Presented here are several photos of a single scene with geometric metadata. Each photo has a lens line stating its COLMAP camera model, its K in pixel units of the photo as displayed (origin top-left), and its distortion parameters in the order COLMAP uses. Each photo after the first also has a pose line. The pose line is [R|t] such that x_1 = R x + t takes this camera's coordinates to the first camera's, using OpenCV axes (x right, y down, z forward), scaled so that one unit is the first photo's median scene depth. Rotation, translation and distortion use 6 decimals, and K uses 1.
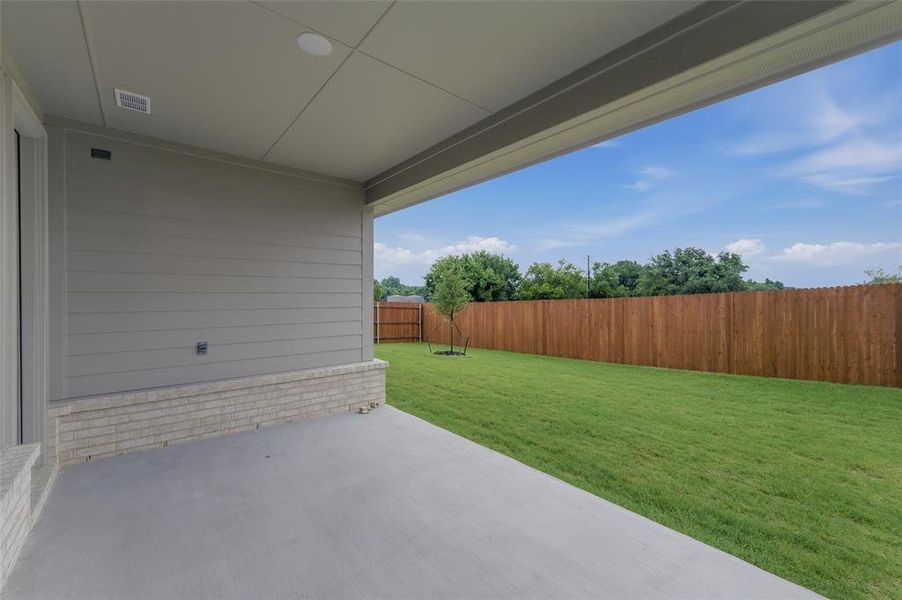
lens RADIAL K [[365.4, 0, 451.0], [0, 365.4, 300.0], [0, 0, 1]] dist [0.000186, 0.000007]
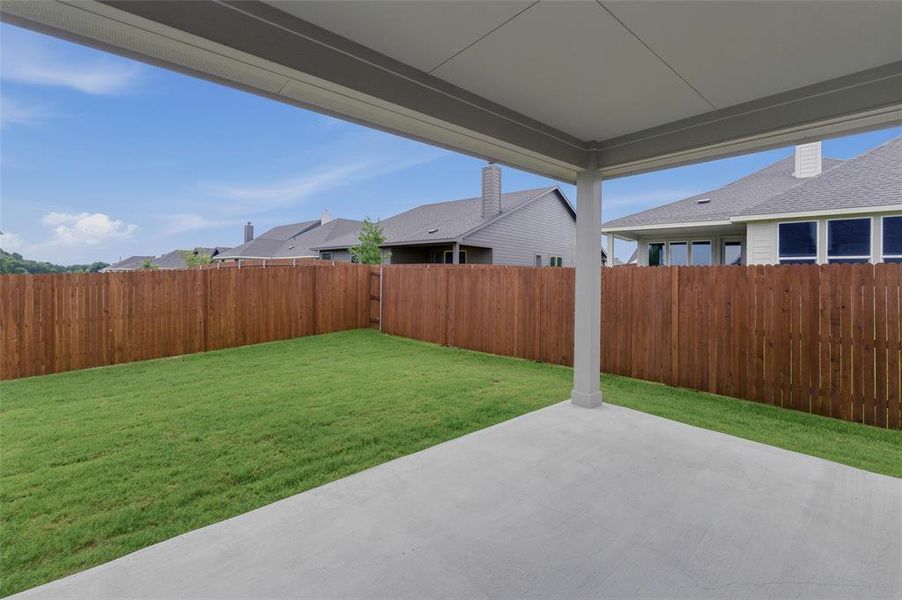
lens RADIAL K [[386.8, 0, 452.4], [0, 386.8, 273.5], [0, 0, 1]] dist [0.000540, 0.000055]
pose [[-0.016709, 0.008616, 0.999823, -0.302080], [-0.002157, 0.999960, -0.008654, -0.001662], [-0.999858, -0.002301, -0.016690, 0.347977]]
